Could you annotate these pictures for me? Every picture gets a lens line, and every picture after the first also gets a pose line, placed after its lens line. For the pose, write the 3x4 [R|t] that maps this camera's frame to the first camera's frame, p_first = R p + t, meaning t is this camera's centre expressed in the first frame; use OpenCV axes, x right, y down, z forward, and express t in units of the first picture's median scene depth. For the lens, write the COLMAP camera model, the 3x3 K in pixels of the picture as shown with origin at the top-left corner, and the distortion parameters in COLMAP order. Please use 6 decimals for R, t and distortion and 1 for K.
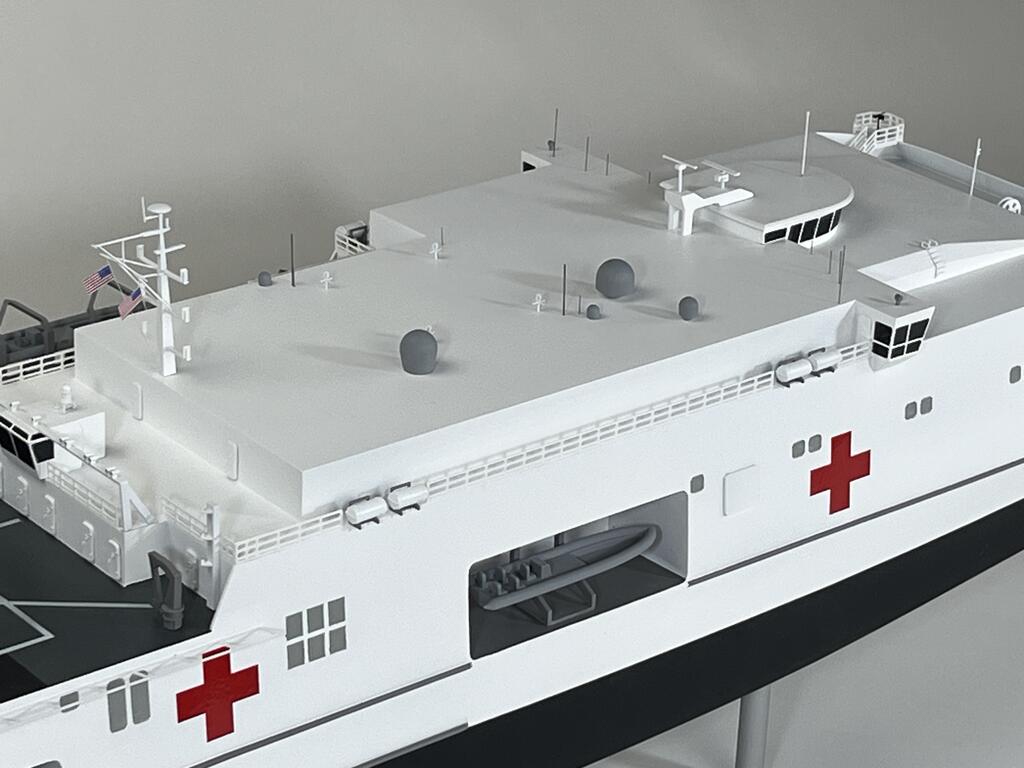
lens RADIAL K [[2965.3, 0, 512.0], [0, 2965.3, 384.2], [0, 0, 1]] dist [0.008355, 0.000000]
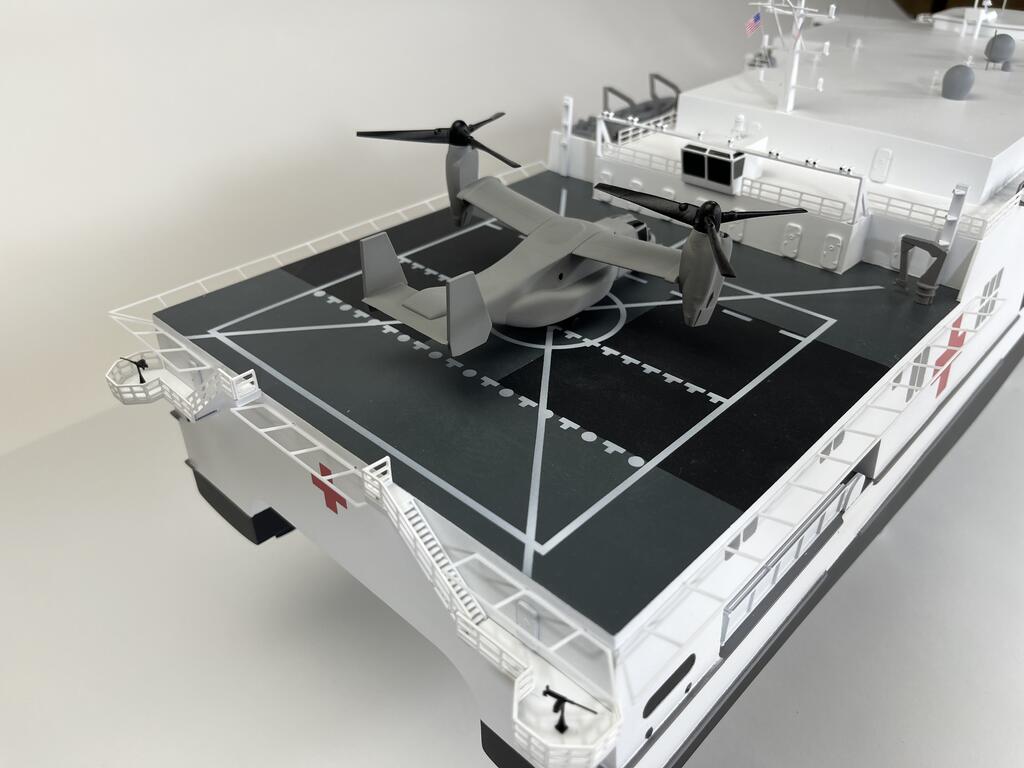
lens RADIAL K [[785.0, 0, 514.7], [0, 785.0, 380.0], [0, 0, 1]] dist [0.020968, -0.023752]
pose [[0.992439, -0.102130, 0.068073, -0.277951], [0.089947, 0.982555, 0.162775, 0.046546], [-0.083510, -0.155422, 0.984312, 0.686087]]
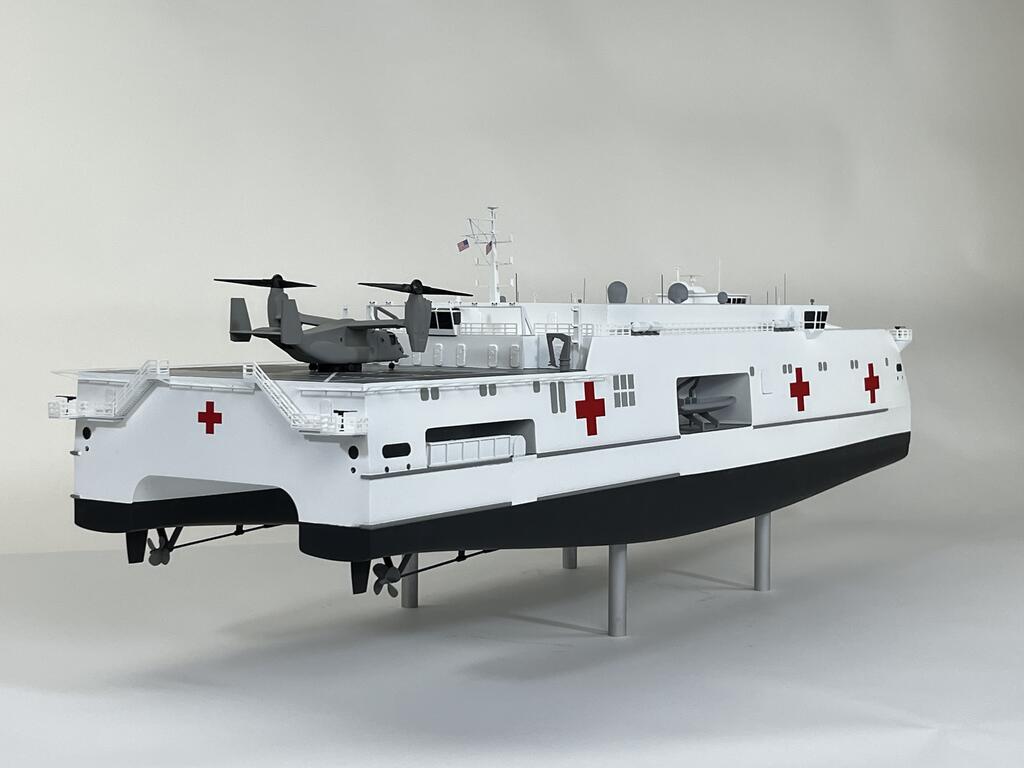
lens RADIAL K [[1594.5, 0, 507.1], [0, 1594.5, 386.0], [0, 0, 1]] dist [0.050876, 0.000000]
pose [[0.965001, -0.051515, 0.257138, -0.383905], [0.140406, 0.929637, -0.340678, 0.401432], [-0.221495, 0.364858, 0.904333, 0.120710]]
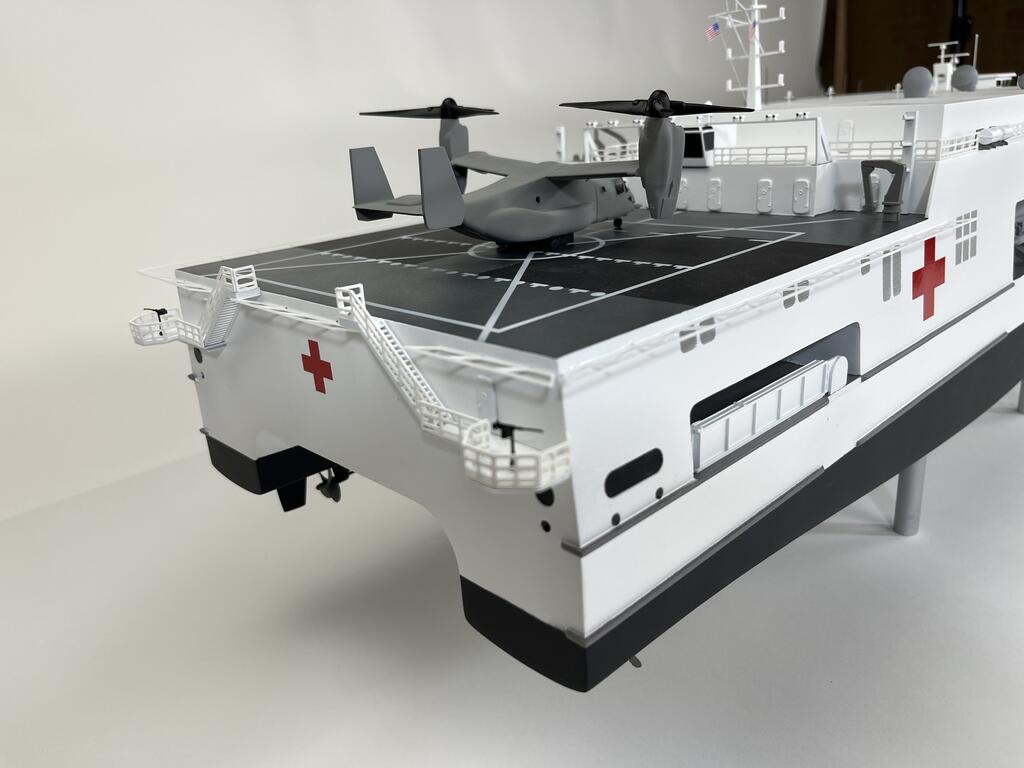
lens RADIAL K [[785.0, 0, 510.1], [0, 785.0, 385.3], [0, 0, 1]] dist [0.020968, -0.023752]
pose [[0.991337, -0.129346, 0.022821, -0.266505], [0.130771, 0.988207, -0.079663, 0.144369], [-0.012248, 0.081958, 0.996561, 0.669399]]
